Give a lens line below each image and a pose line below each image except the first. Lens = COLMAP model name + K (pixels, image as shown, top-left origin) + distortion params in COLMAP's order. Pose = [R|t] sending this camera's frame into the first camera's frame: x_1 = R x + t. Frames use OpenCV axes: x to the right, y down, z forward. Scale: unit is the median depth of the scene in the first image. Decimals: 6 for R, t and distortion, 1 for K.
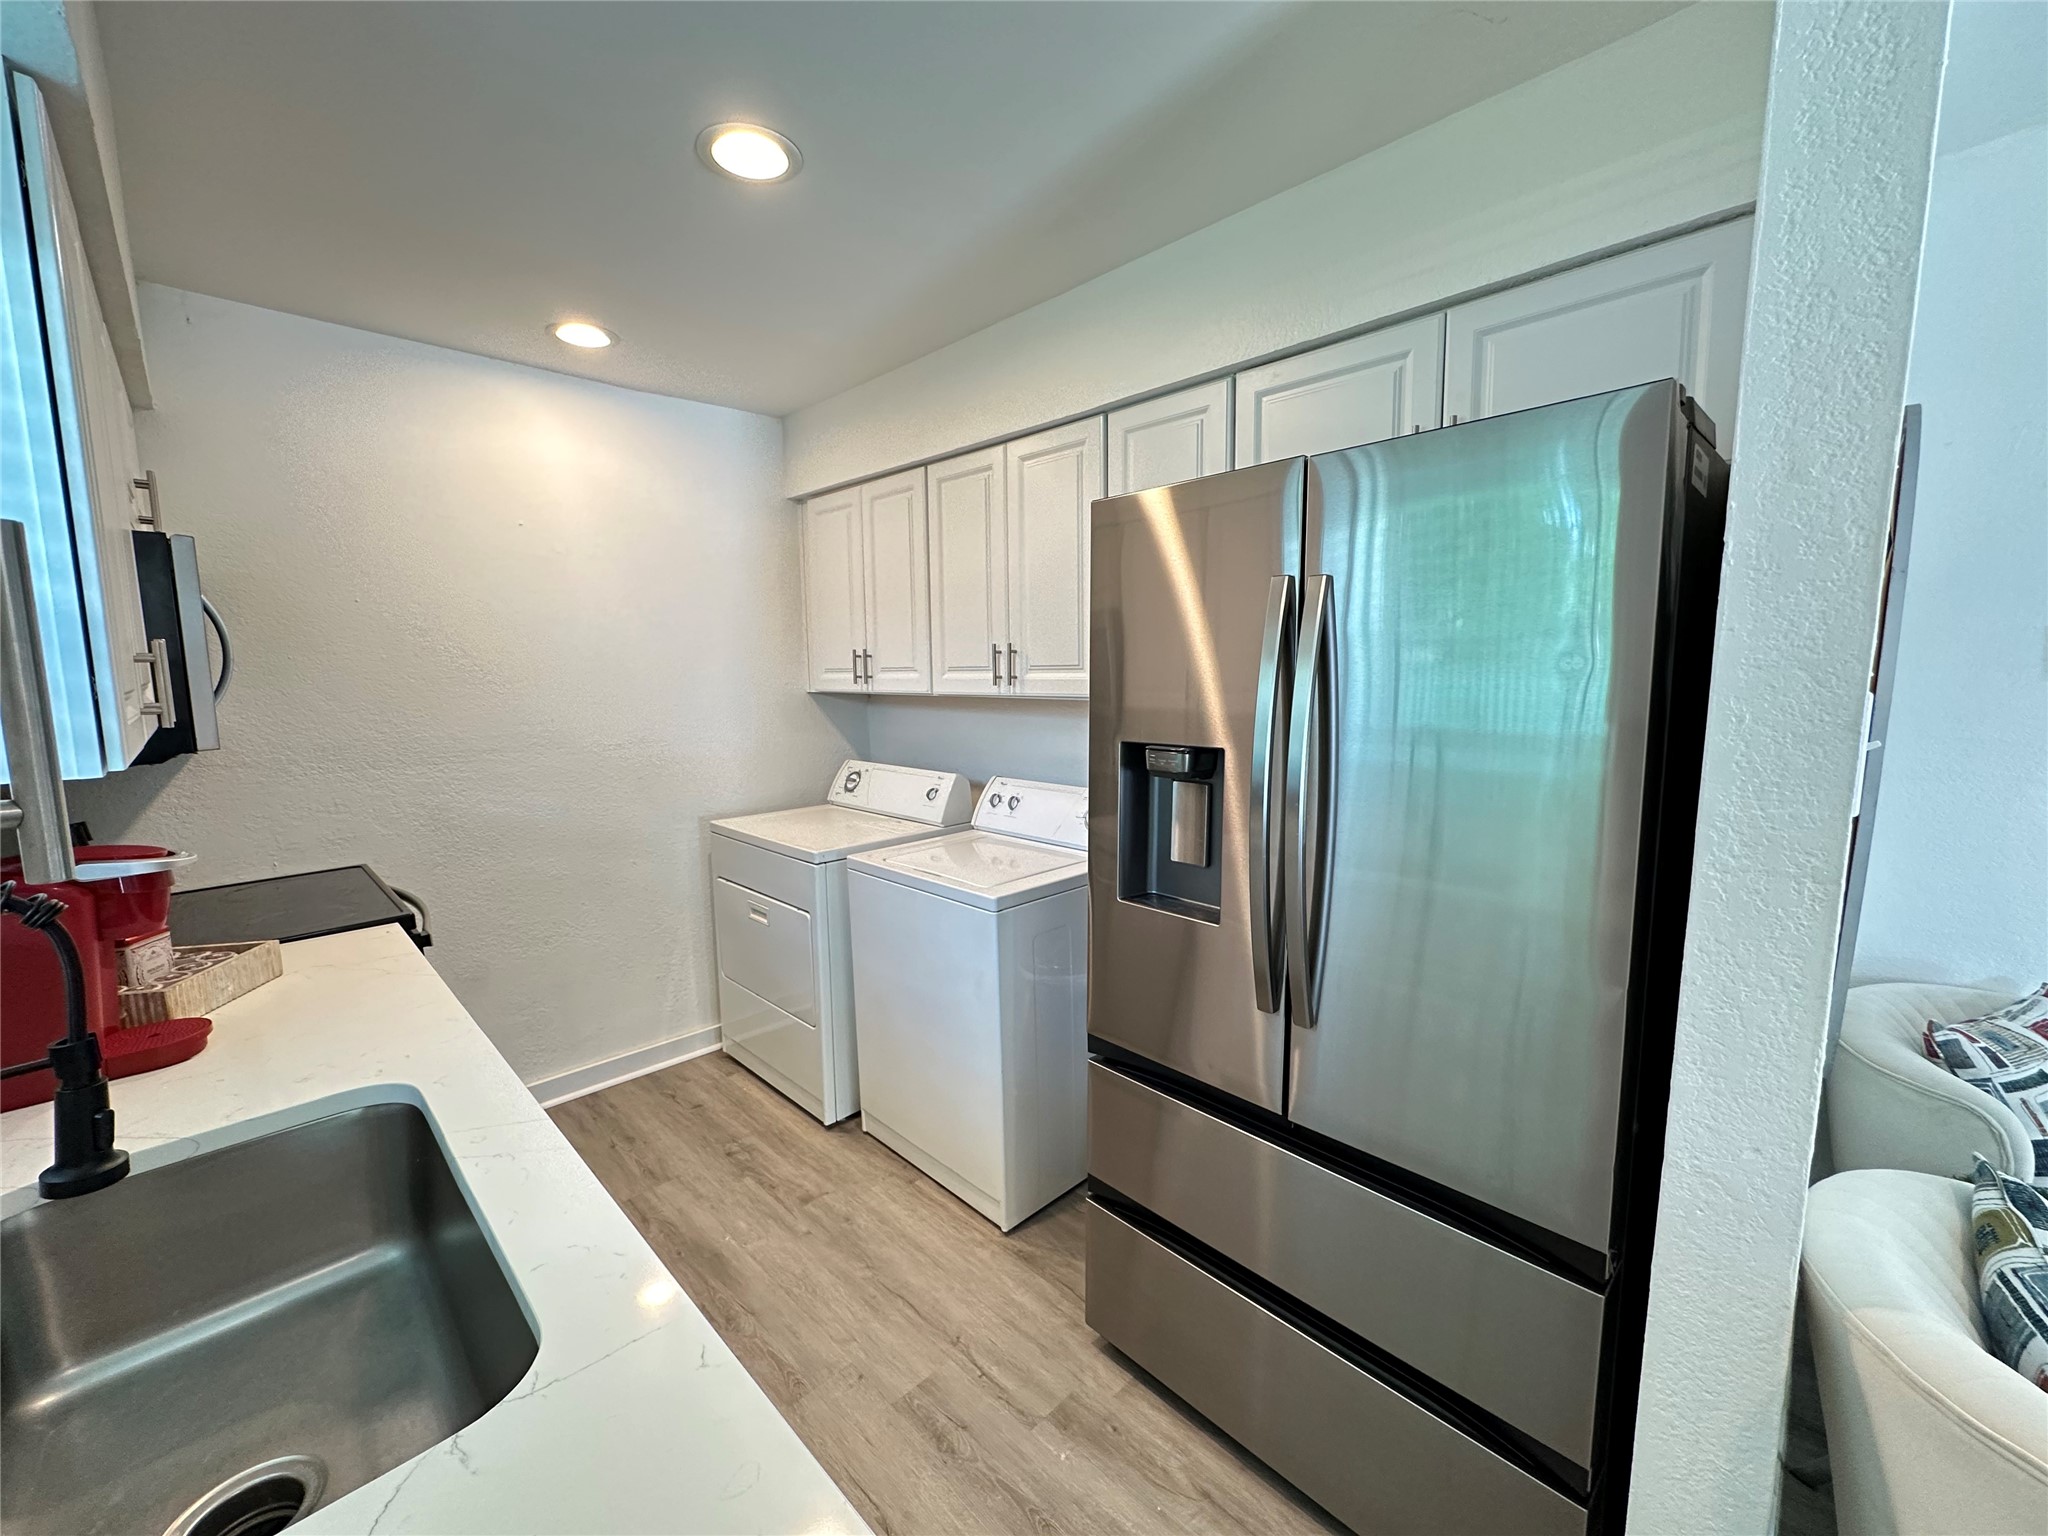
lens RADIAL K [[817.0, 0, 1028.2], [0, 817.0, 766.8], [0, 0, 1]] dist [0.000693, -0.000022]
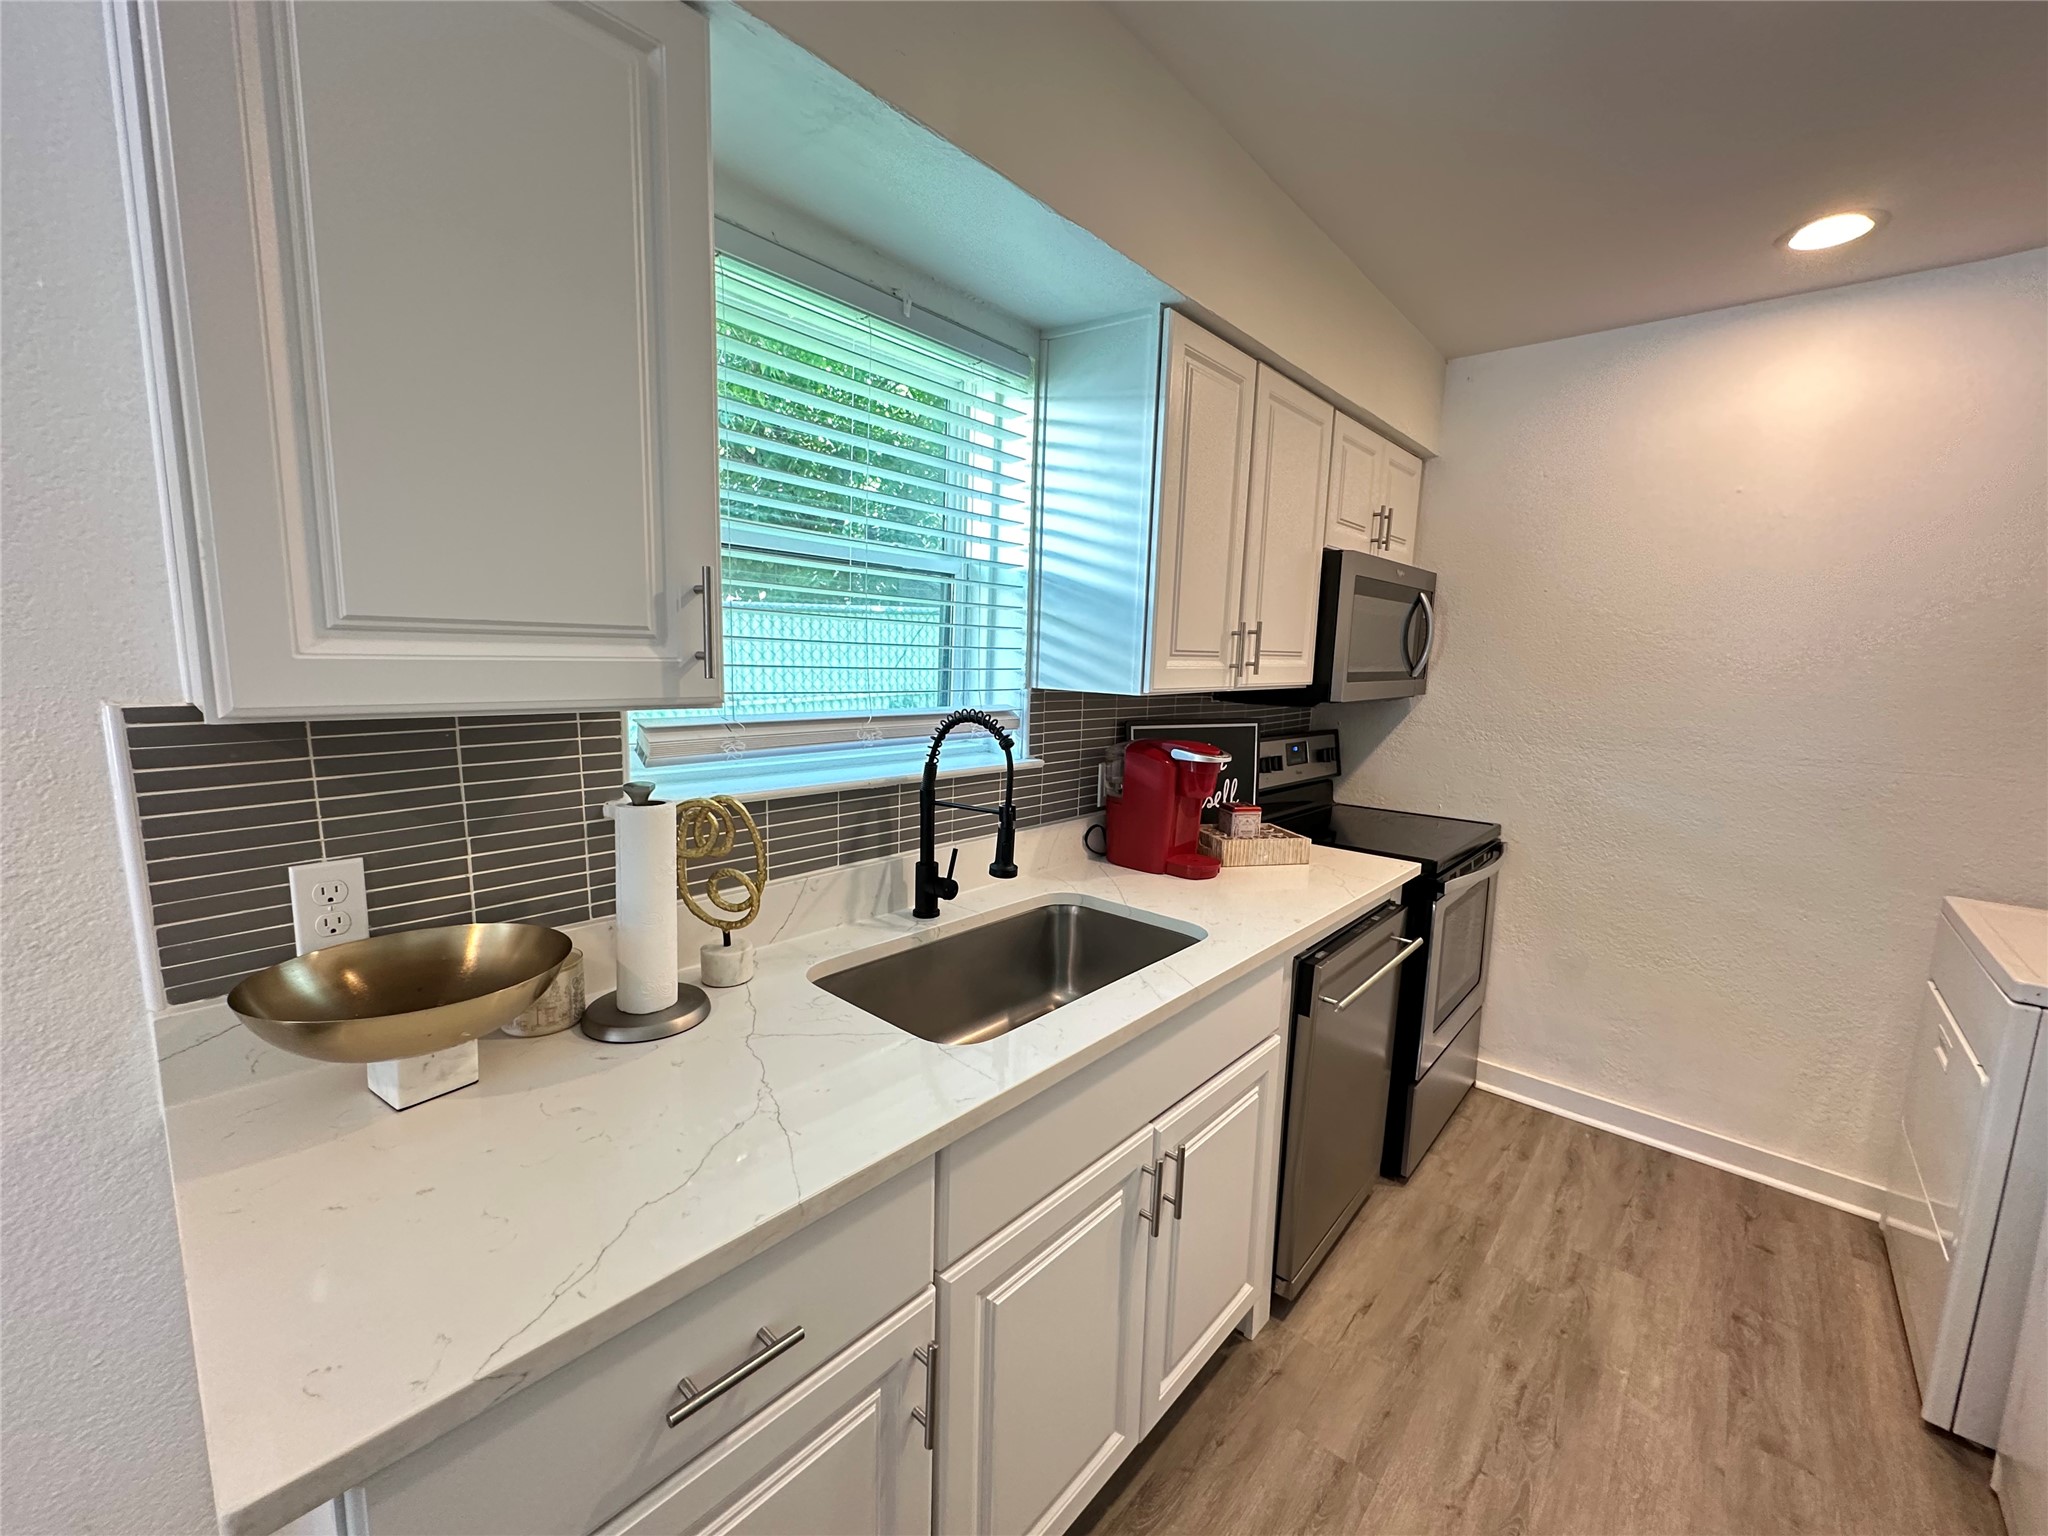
lens RADIAL K [[817.0, 0, 1027.8], [0, 817.0, 767.8], [0, 0, 1]] dist [0.000693, -0.000022]
pose [[0.054499, 0.148057, -0.987476, 0.262660], [-0.148835, 0.979102, 0.138588, -0.019527], [0.987359, 0.139418, 0.075396, 0.252826]]
